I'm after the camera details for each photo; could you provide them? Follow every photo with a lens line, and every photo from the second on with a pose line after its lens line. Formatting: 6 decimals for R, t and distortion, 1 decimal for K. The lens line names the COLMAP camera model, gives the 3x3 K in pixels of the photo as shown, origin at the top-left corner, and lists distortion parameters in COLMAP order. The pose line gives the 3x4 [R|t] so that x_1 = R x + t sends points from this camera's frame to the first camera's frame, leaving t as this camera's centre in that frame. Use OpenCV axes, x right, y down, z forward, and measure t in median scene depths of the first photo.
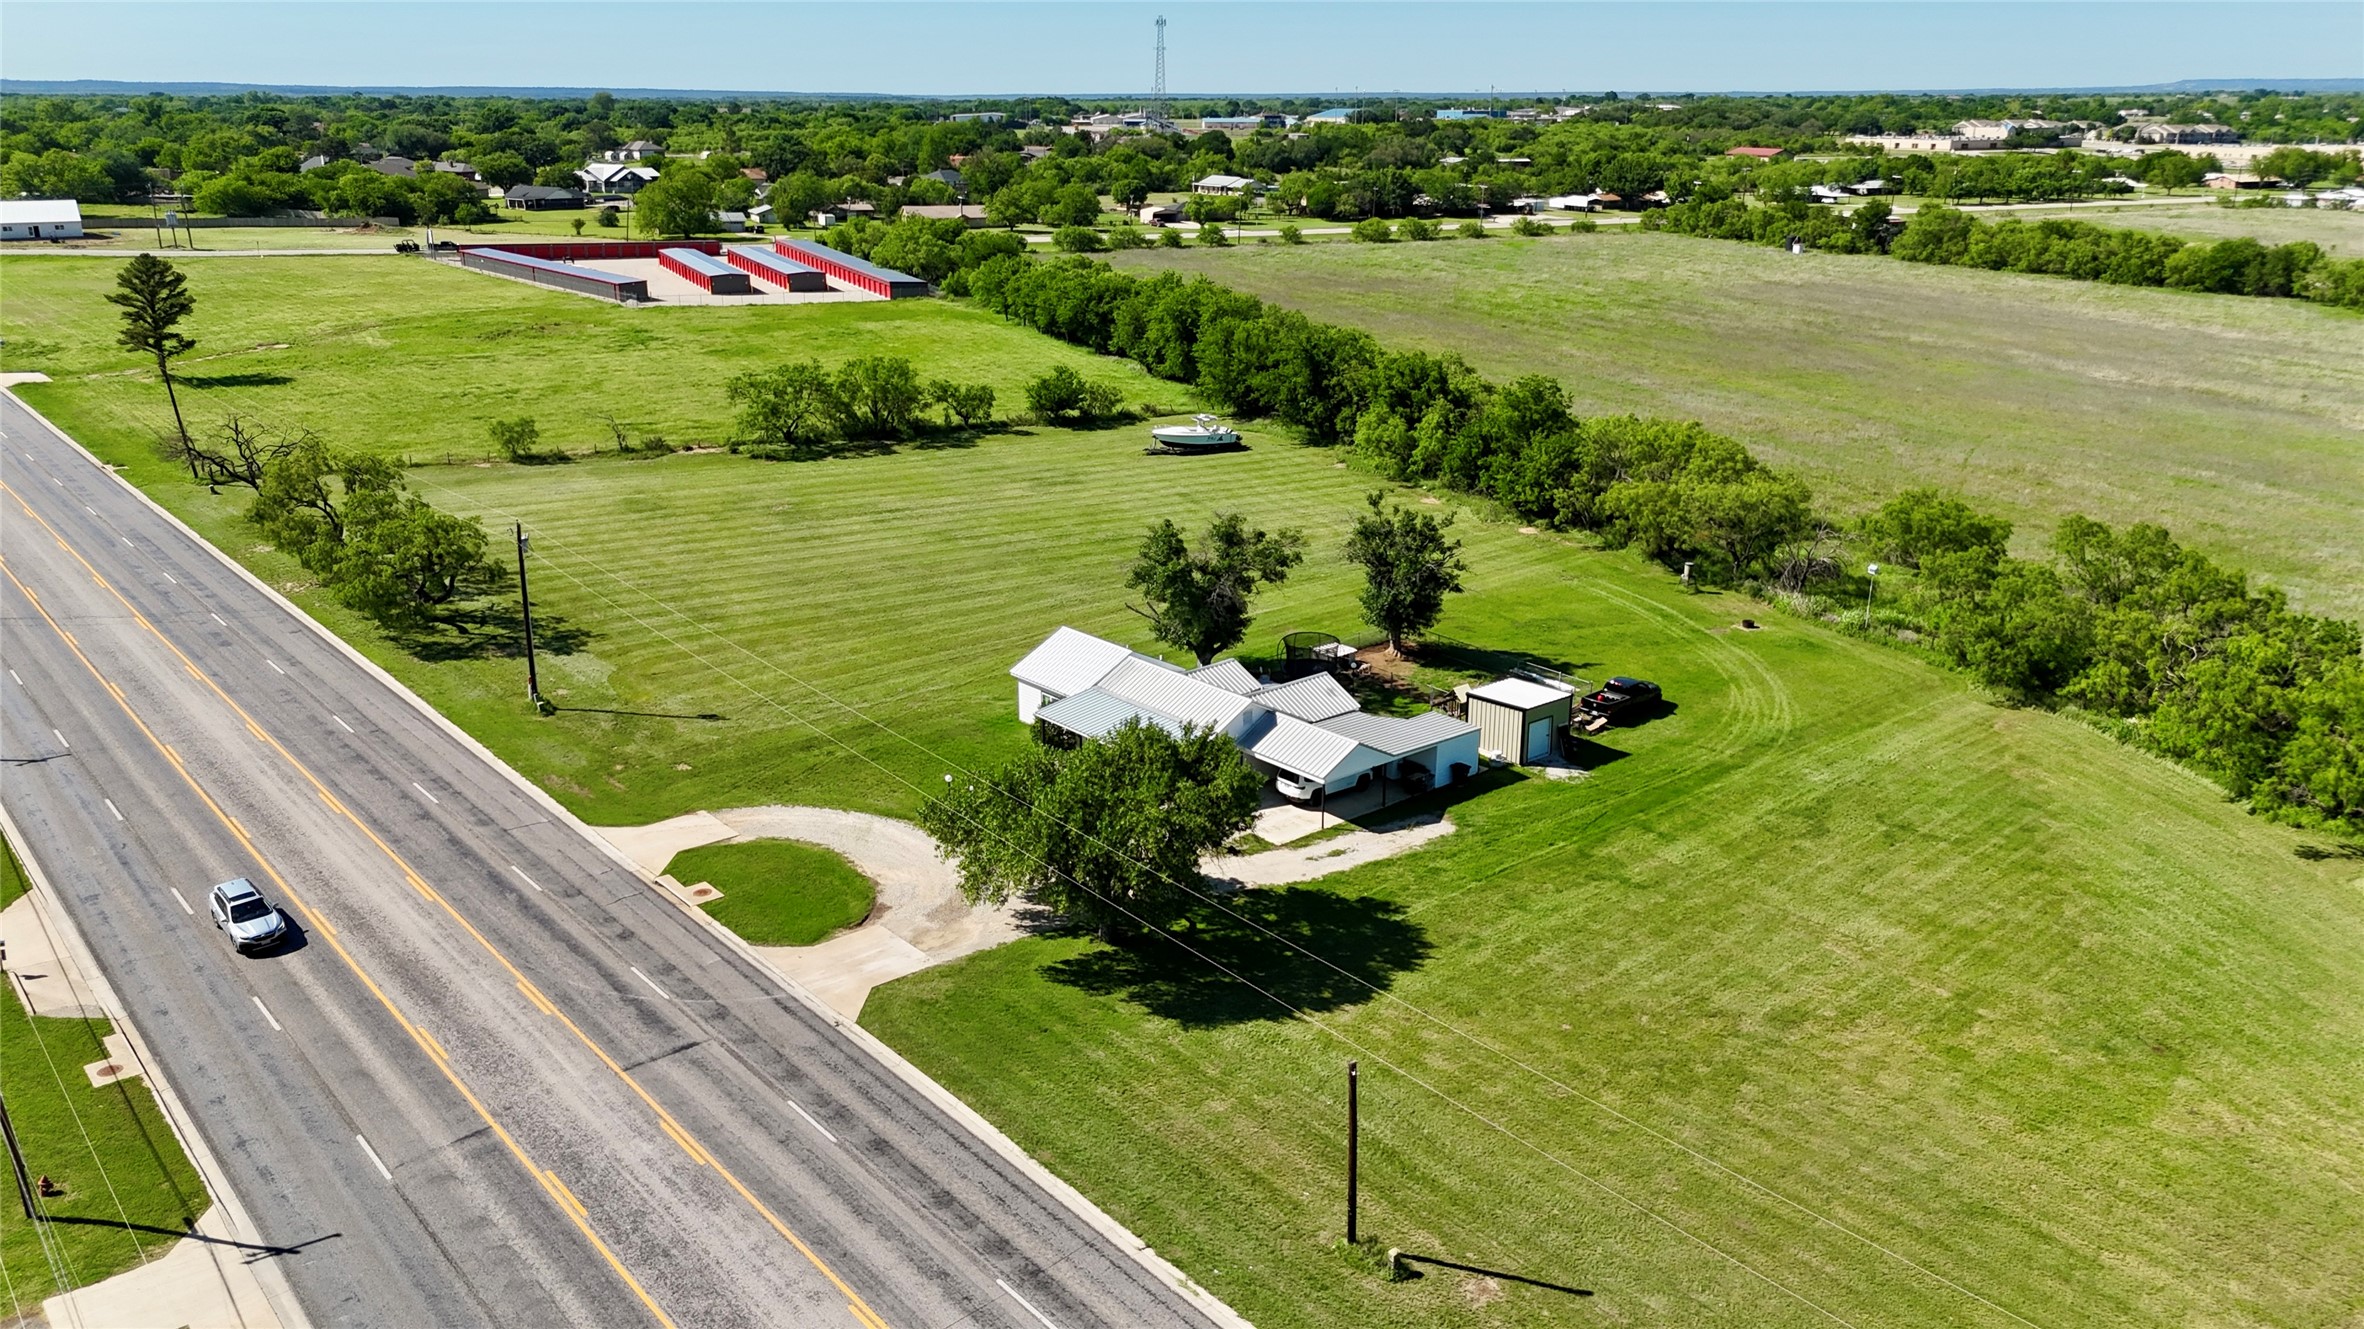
lens RADIAL K [[1744.6, 0, 1182.0], [0, 1744.6, 664.5], [0, 0, 1]] dist [0.034674, -0.009498]
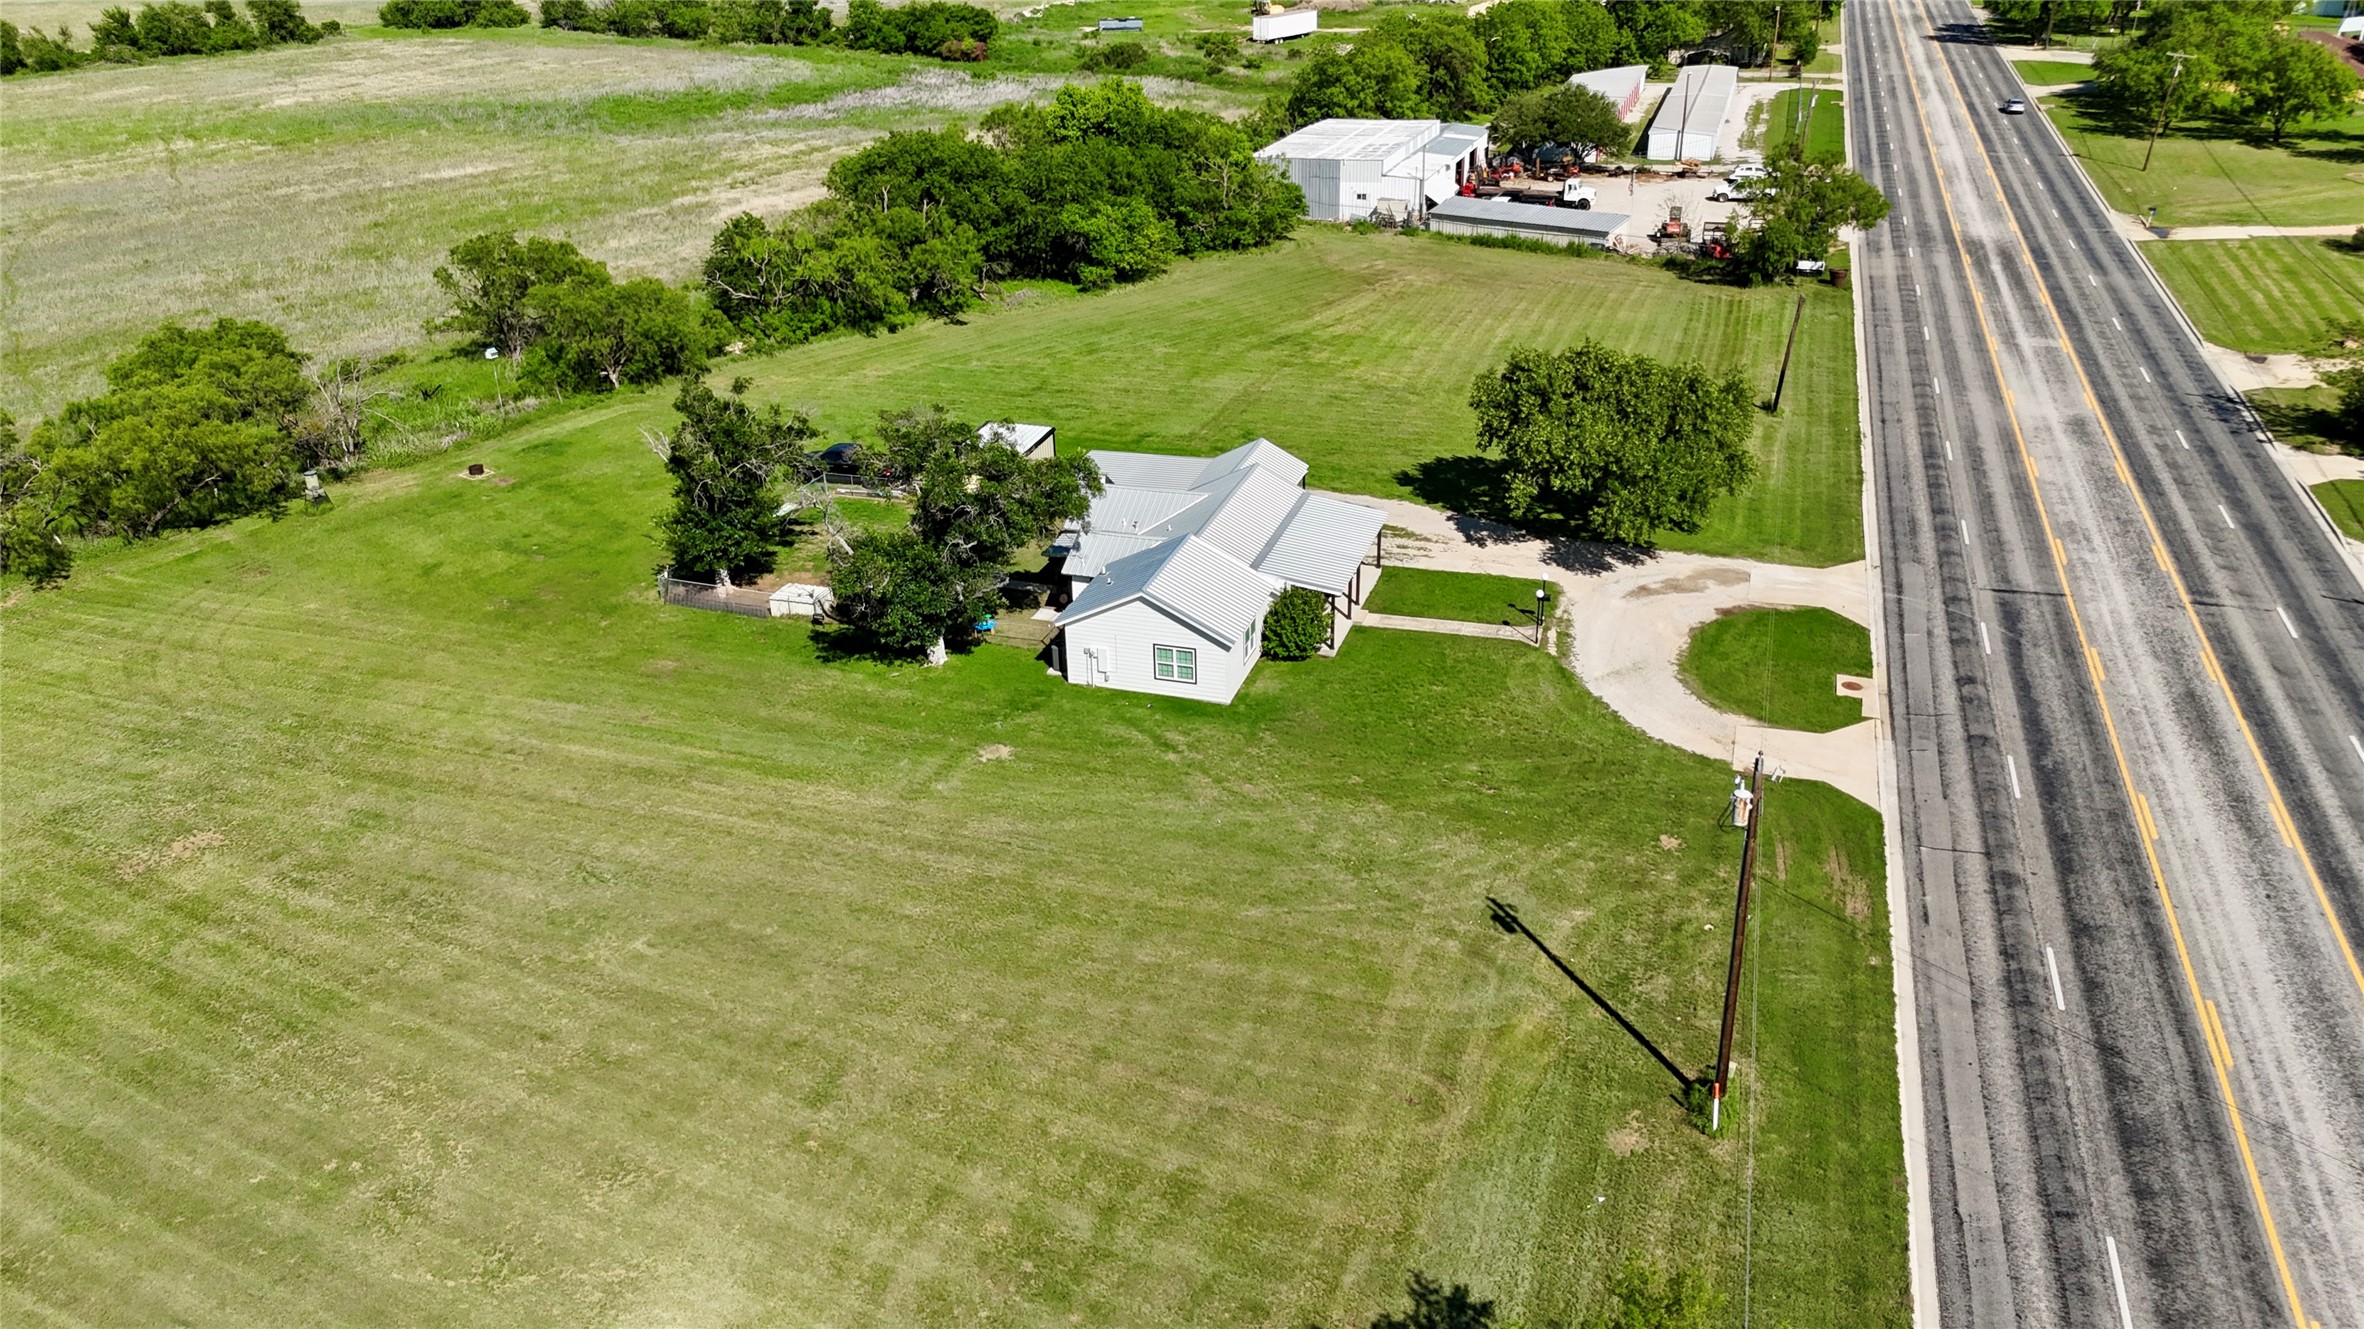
lens RADIAL K [[1744.6, 0, 1182.0], [0, 1744.6, 664.5], [0, 0, 1]] dist [0.034674, -0.009498]
pose [[-0.511202, -0.370392, 0.775553, -0.654084], [0.287931, 0.776421, 0.560595, -0.399961], [-0.809795, 0.509883, -0.290260, 1.263985]]
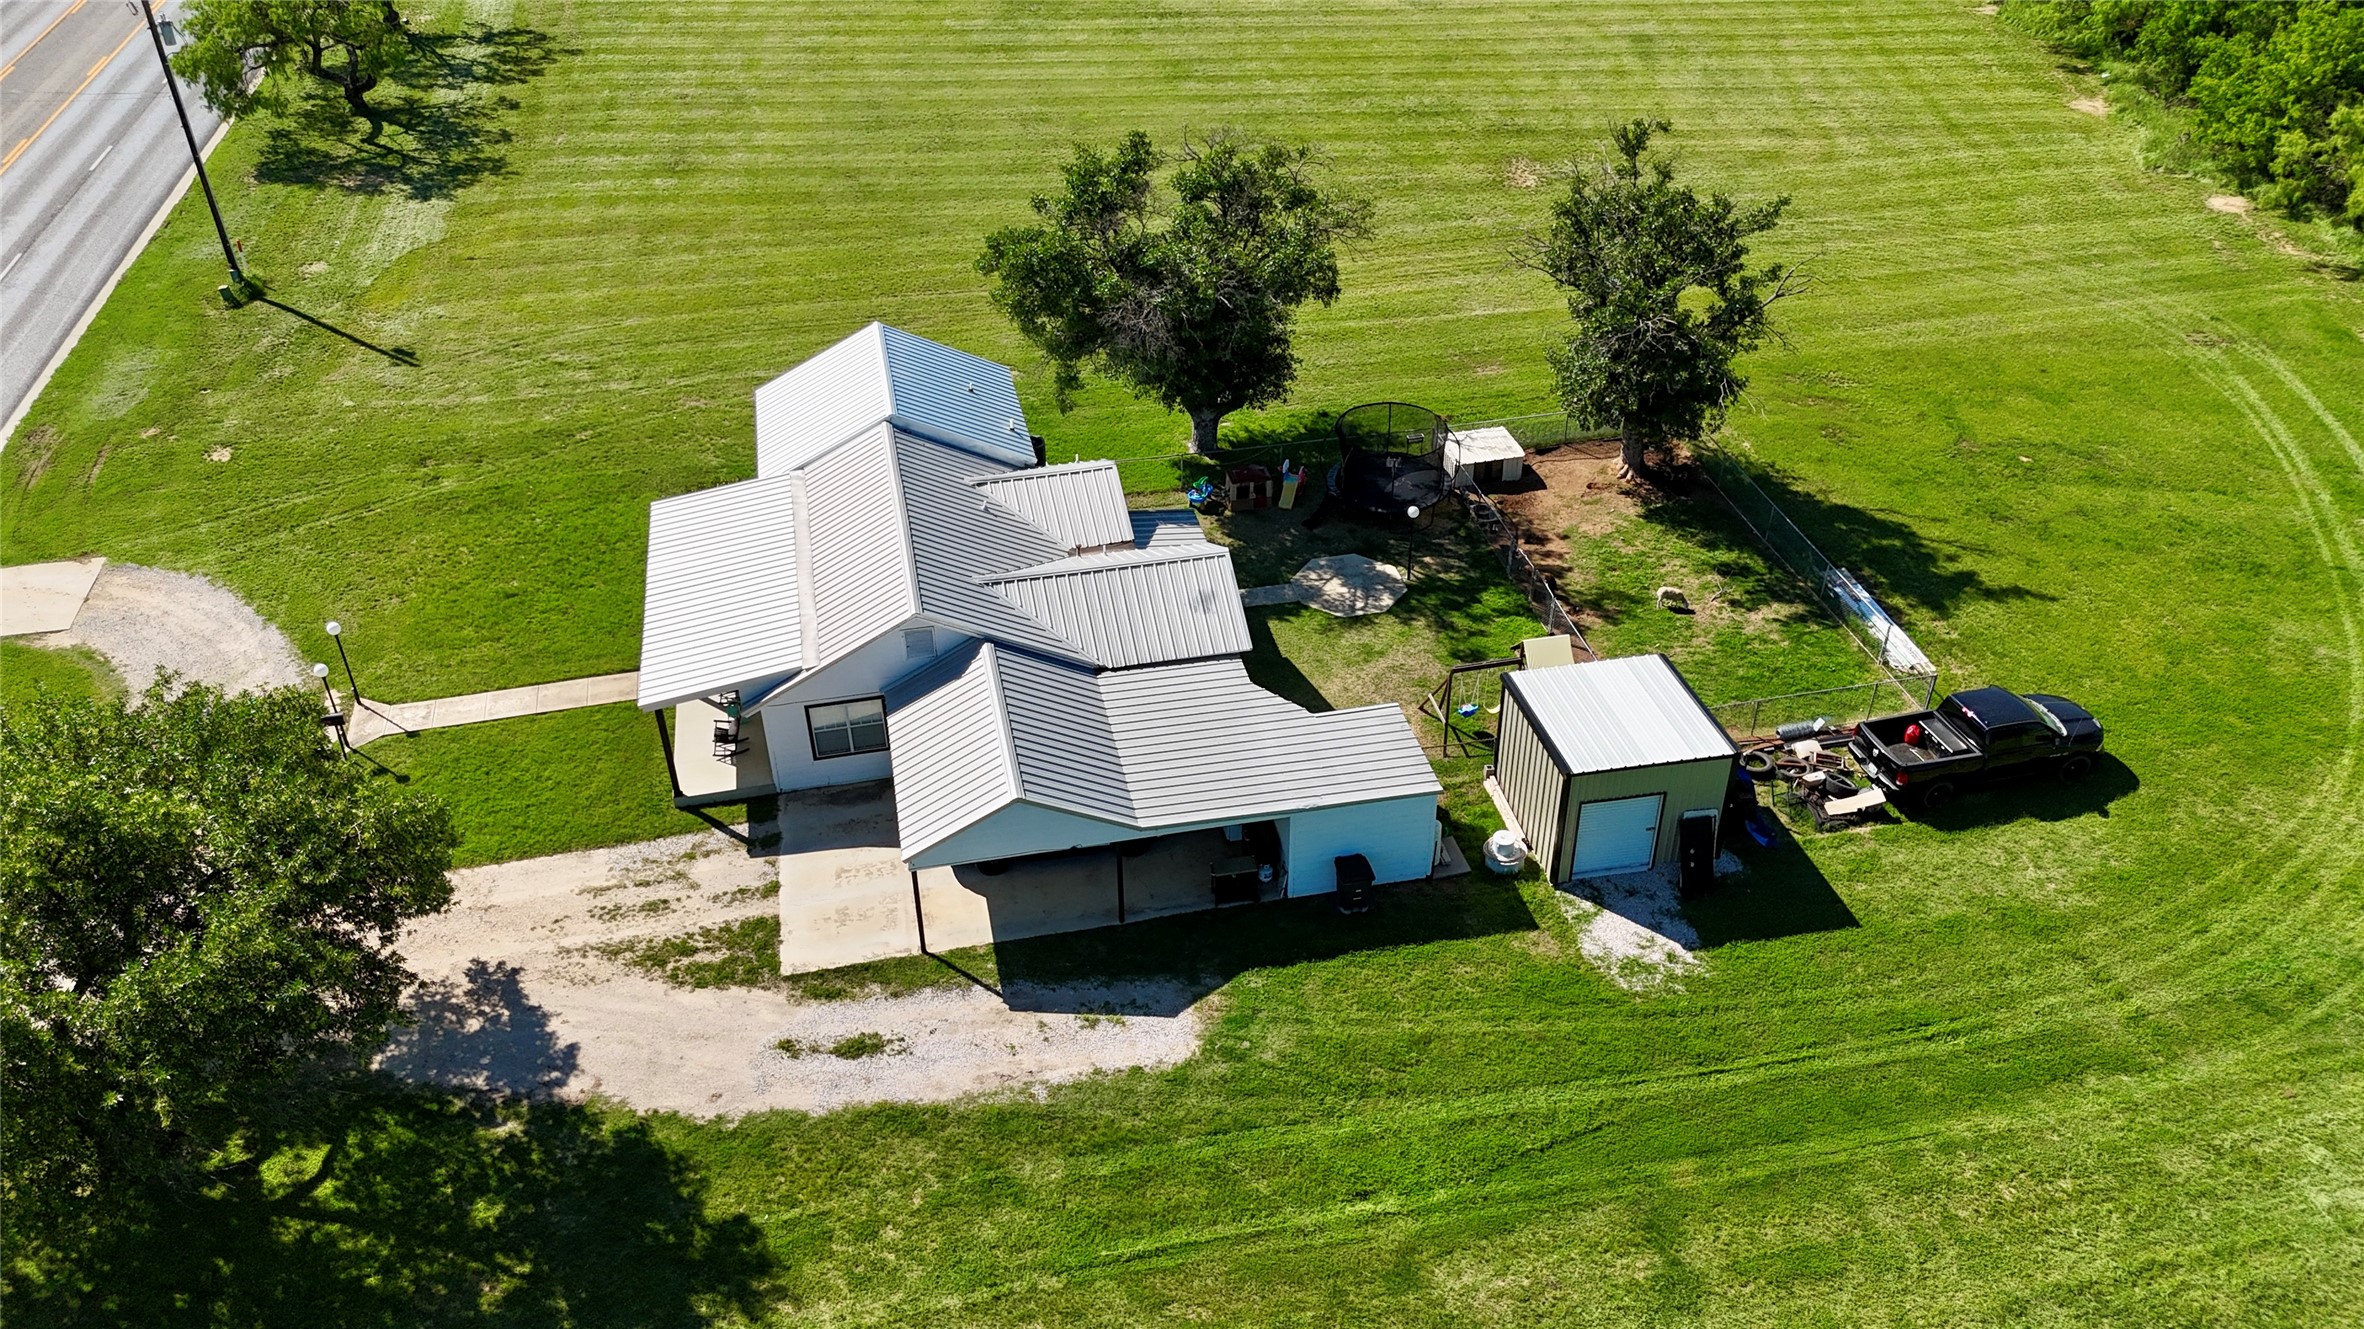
lens RADIAL K [[1744.6, 0, 1182.0], [0, 1744.6, 664.5], [0, 0, 1]] dist [0.034674, -0.009498]
pose [[0.872276, 0.269871, -0.407804, 0.269656], [-0.137742, 0.935758, 0.324629, -0.115218], [0.469214, -0.226994, 0.853412, 0.597939]]
